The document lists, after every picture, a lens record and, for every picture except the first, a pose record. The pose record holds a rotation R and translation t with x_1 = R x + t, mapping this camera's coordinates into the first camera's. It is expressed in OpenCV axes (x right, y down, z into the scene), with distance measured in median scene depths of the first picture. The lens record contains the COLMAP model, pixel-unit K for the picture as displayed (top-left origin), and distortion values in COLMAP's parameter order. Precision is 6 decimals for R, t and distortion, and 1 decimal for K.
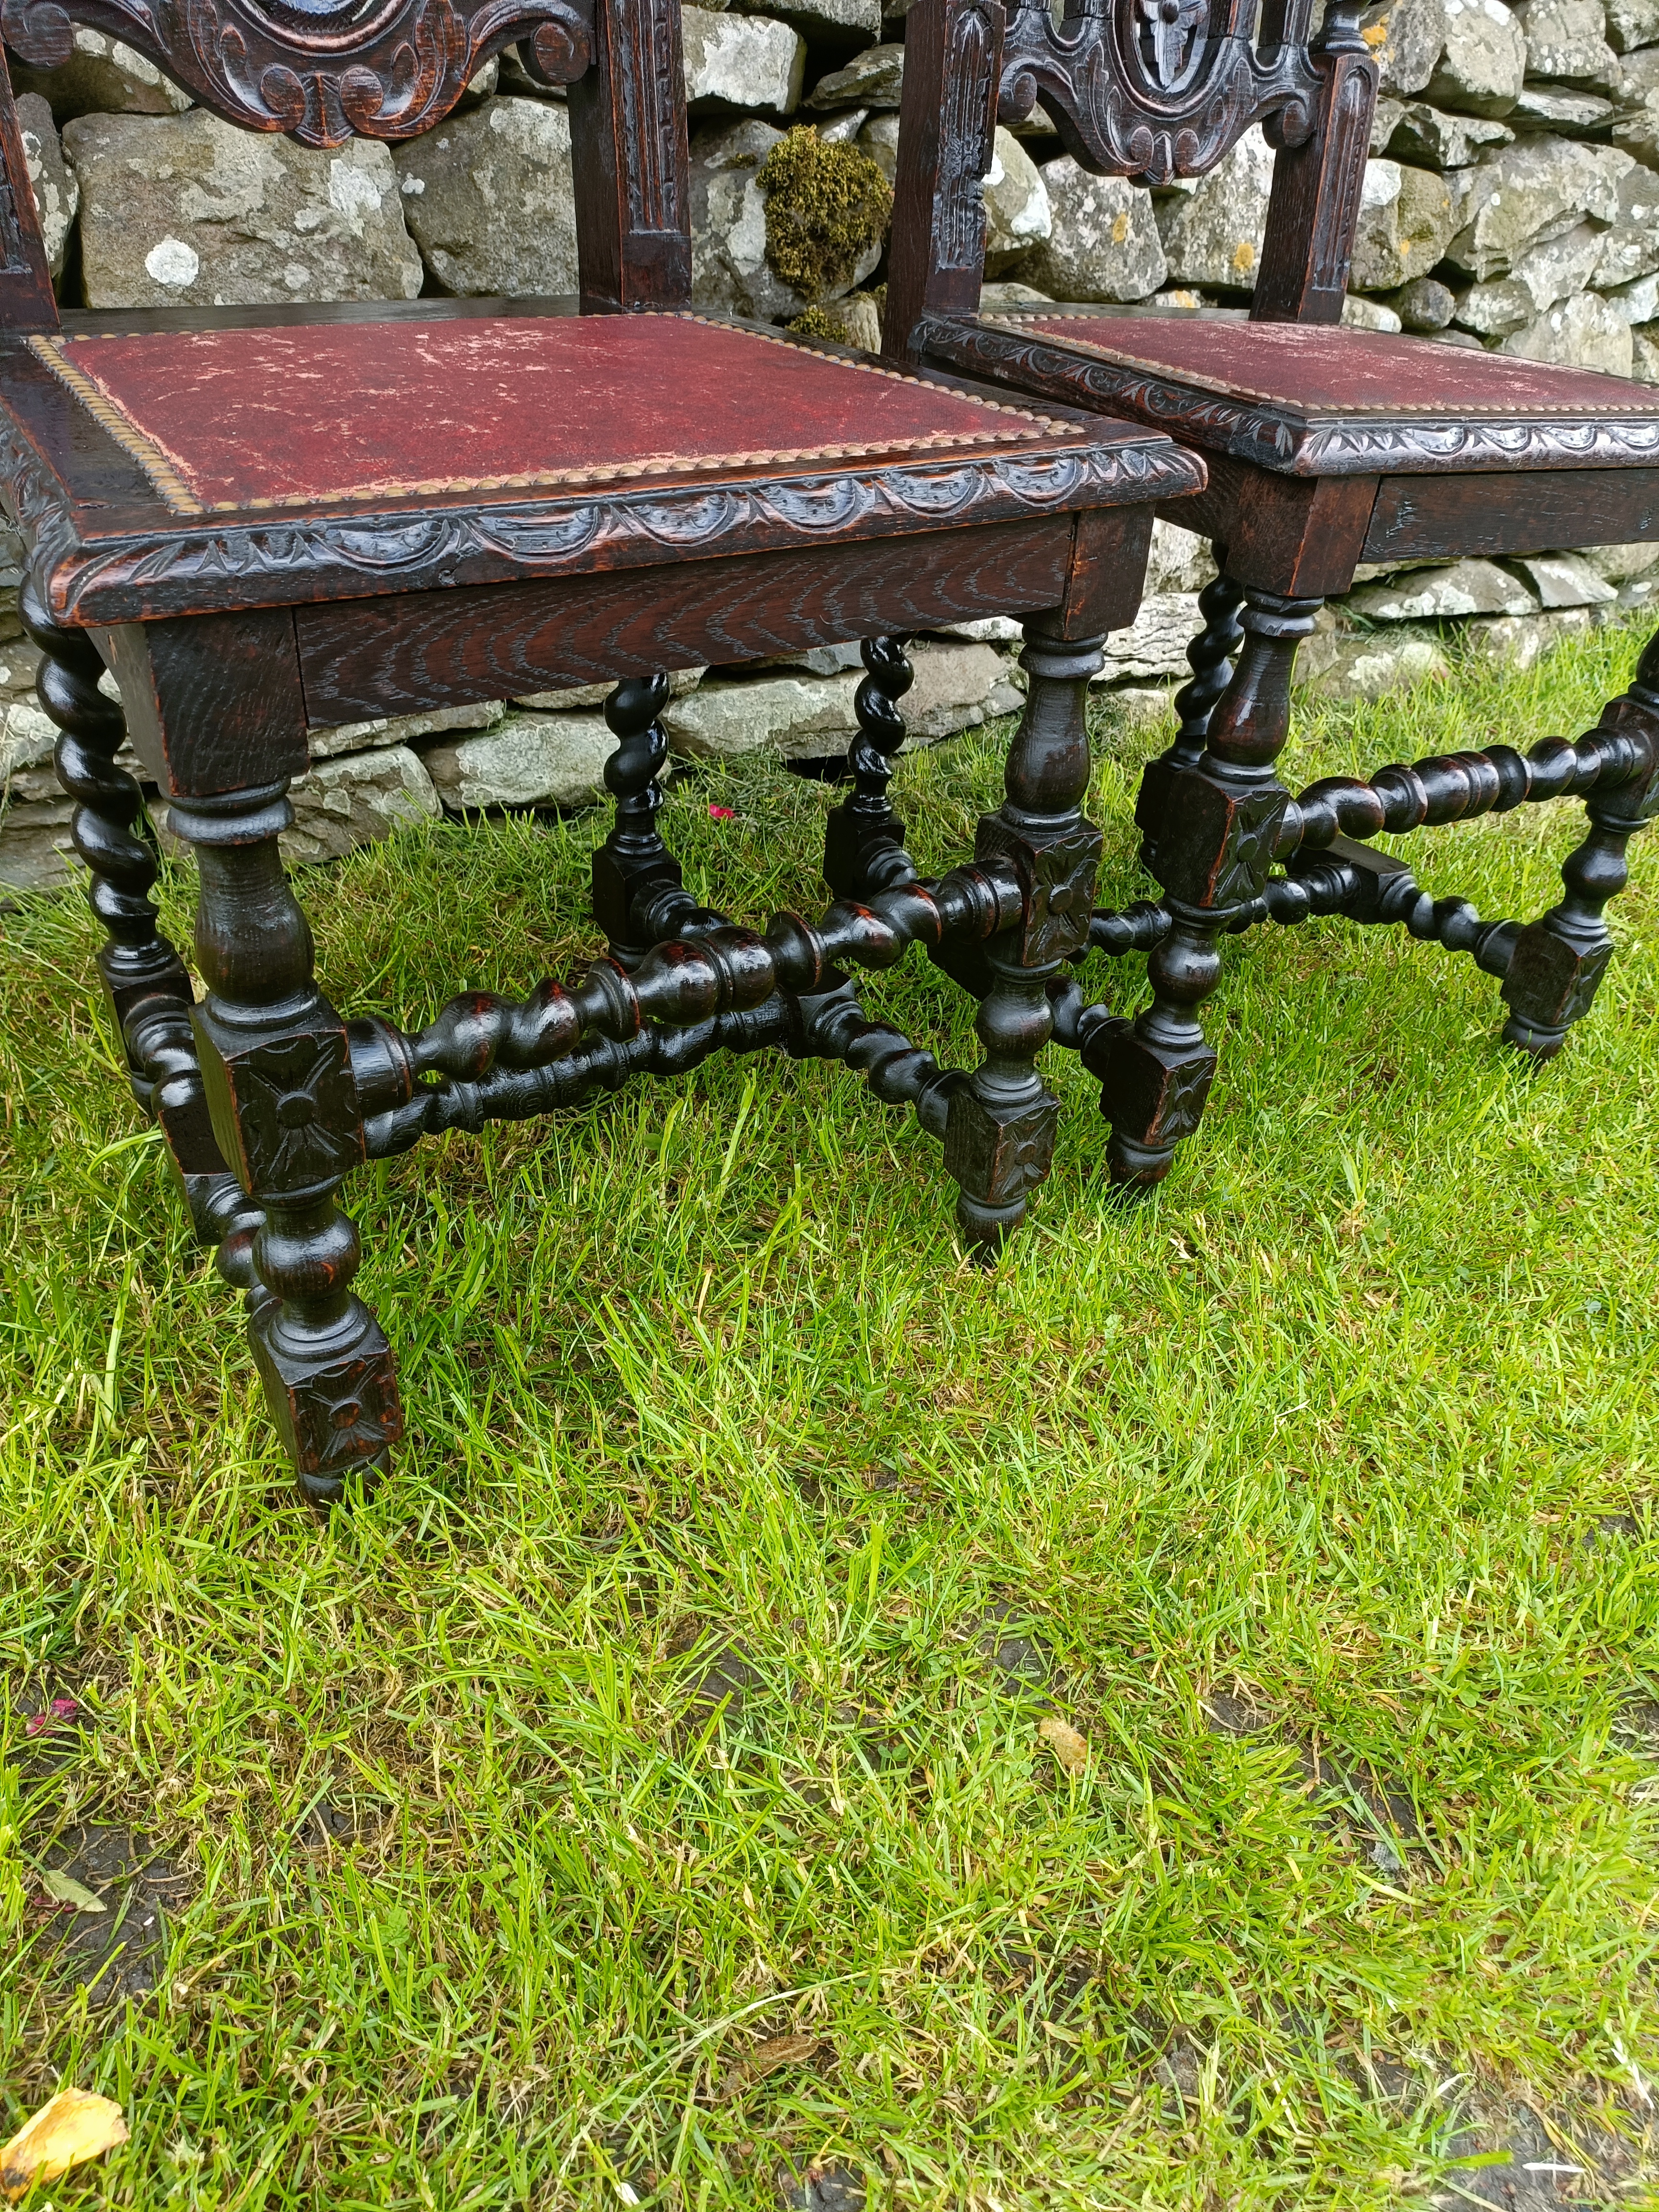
lens RADIAL K [[1626.1, 0, 809.2], [0, 1626.1, 1098.6], [0, 0, 1]] dist [0.058366, -0.059630]
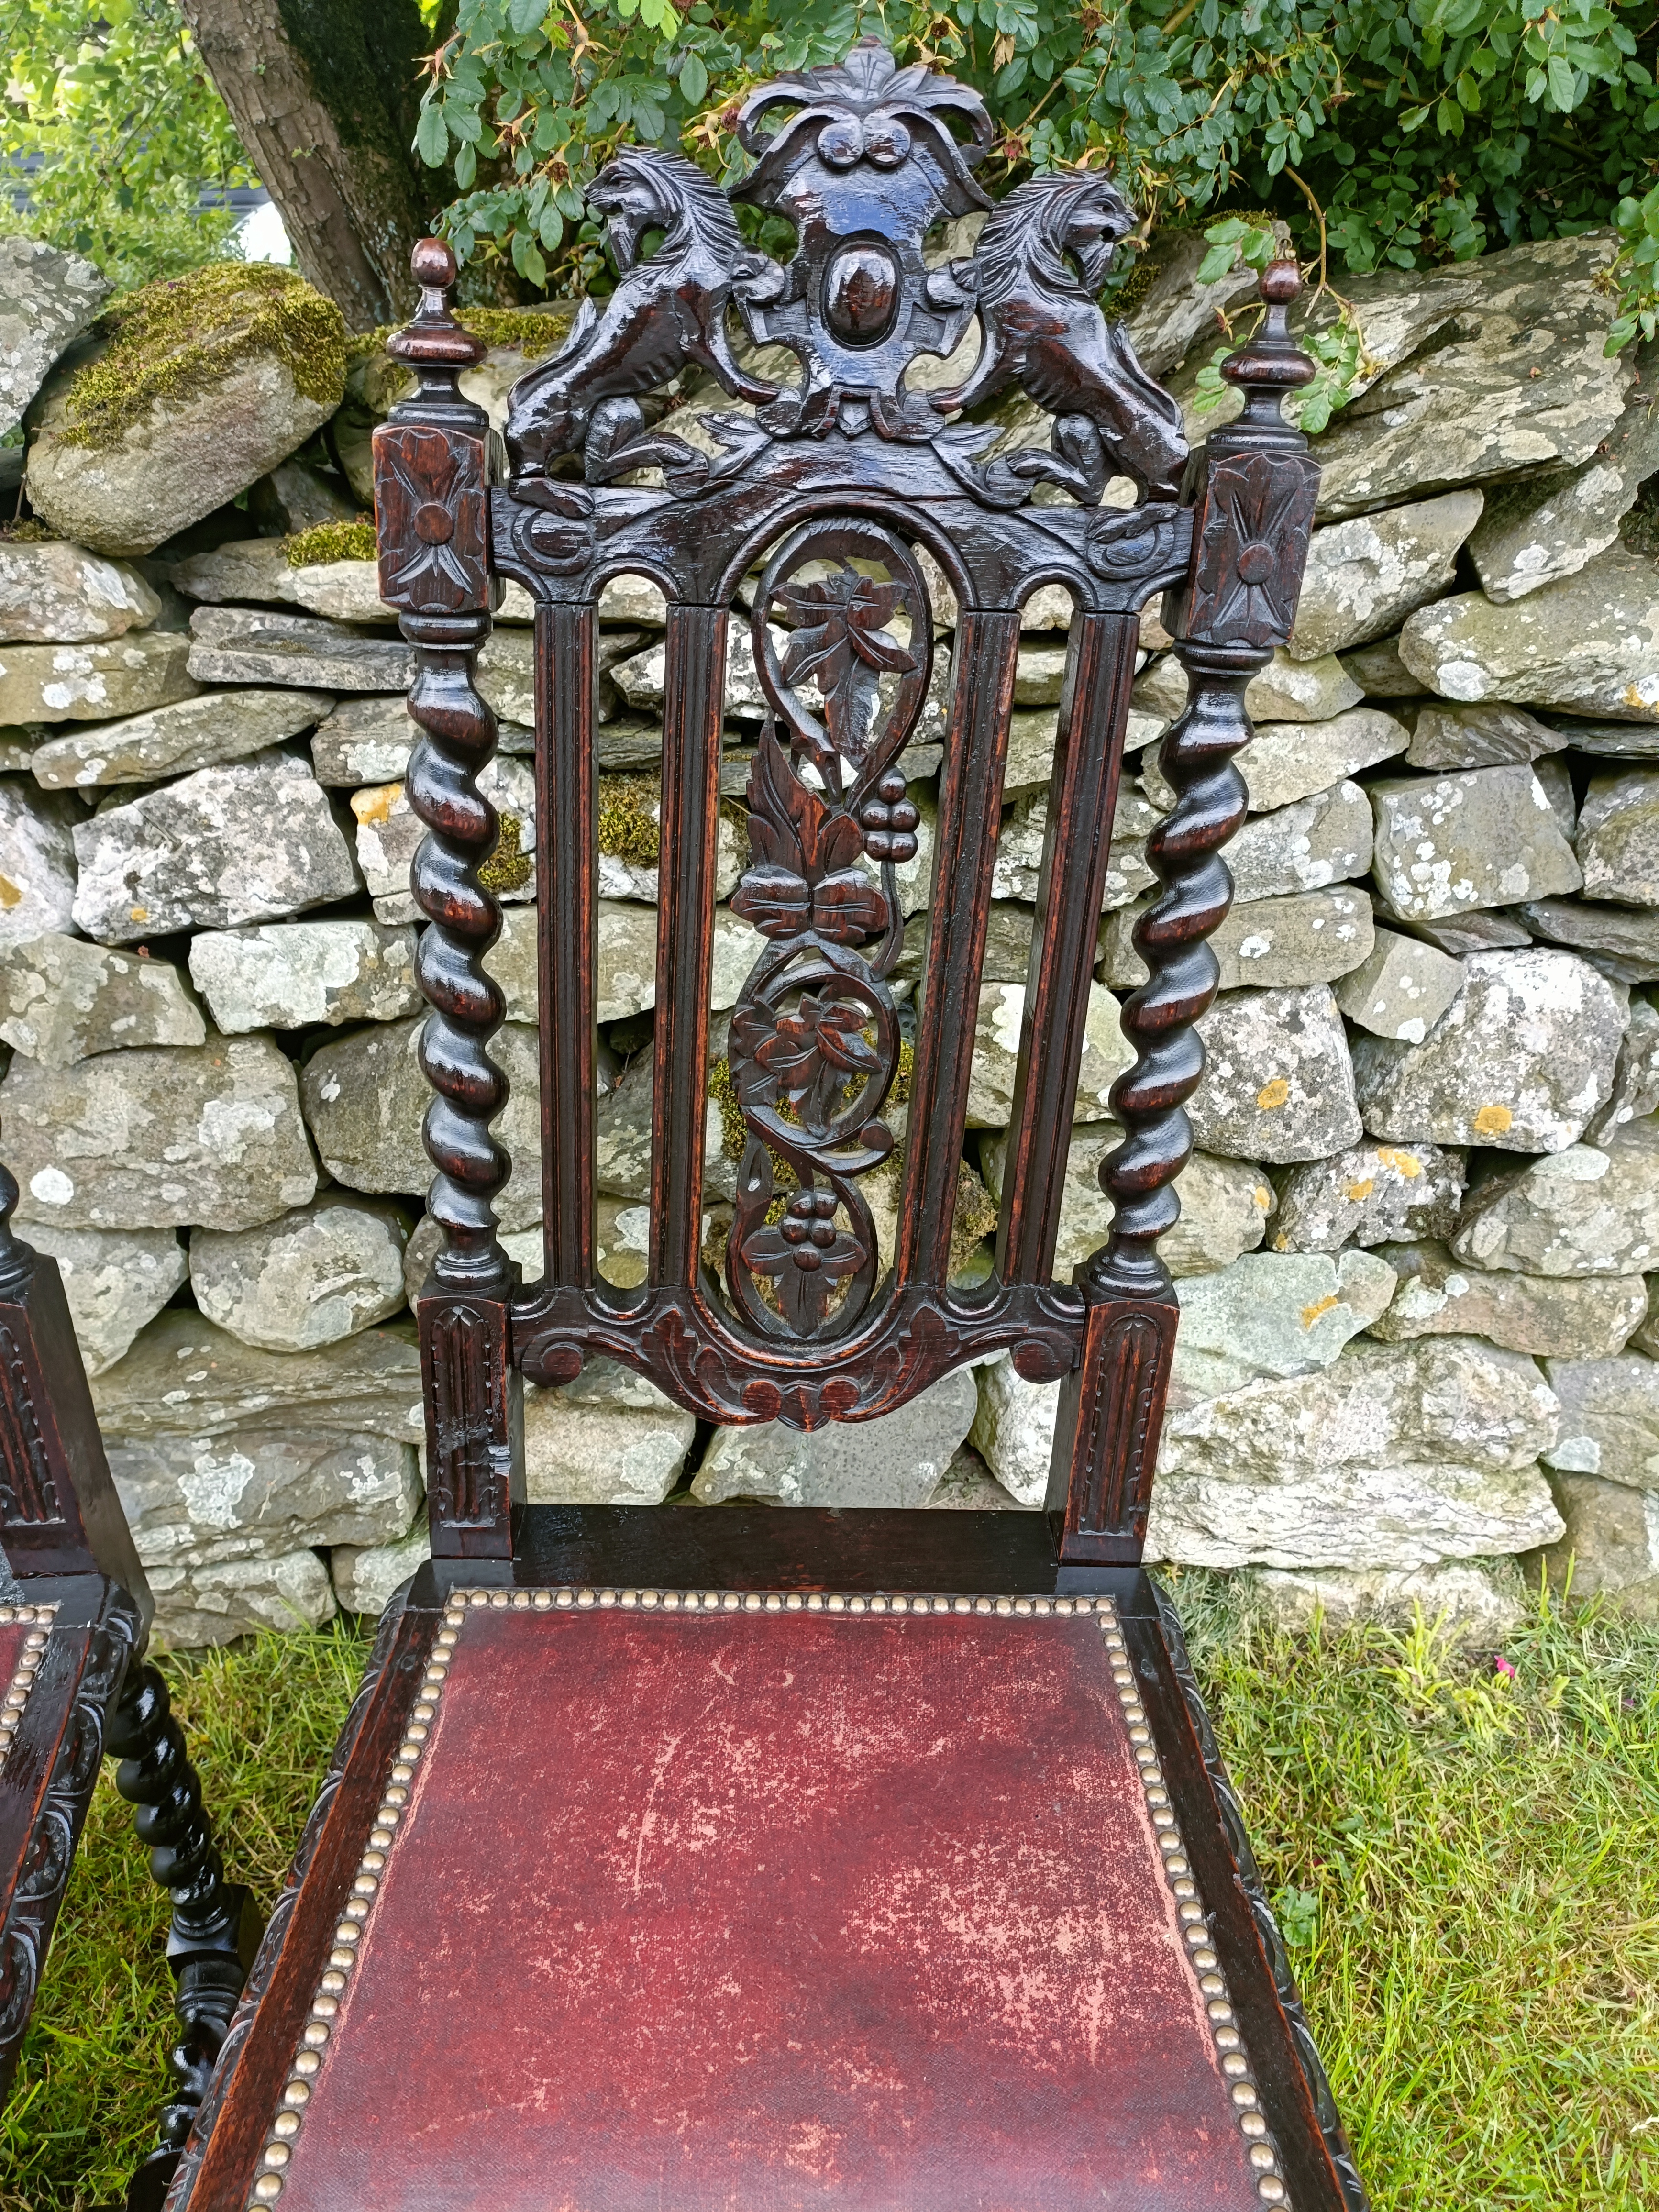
lens RADIAL K [[1626.1, 0, 819.6], [0, 1626.1, 1095.2], [0, 0, 1]] dist [0.058366, -0.059630]
pose [[0.854018, 0.207404, -0.477113, 0.435831], [-0.231776, 0.972737, 0.007984, -0.555888], [0.465762, 0.103765, 0.878805, 0.229930]]
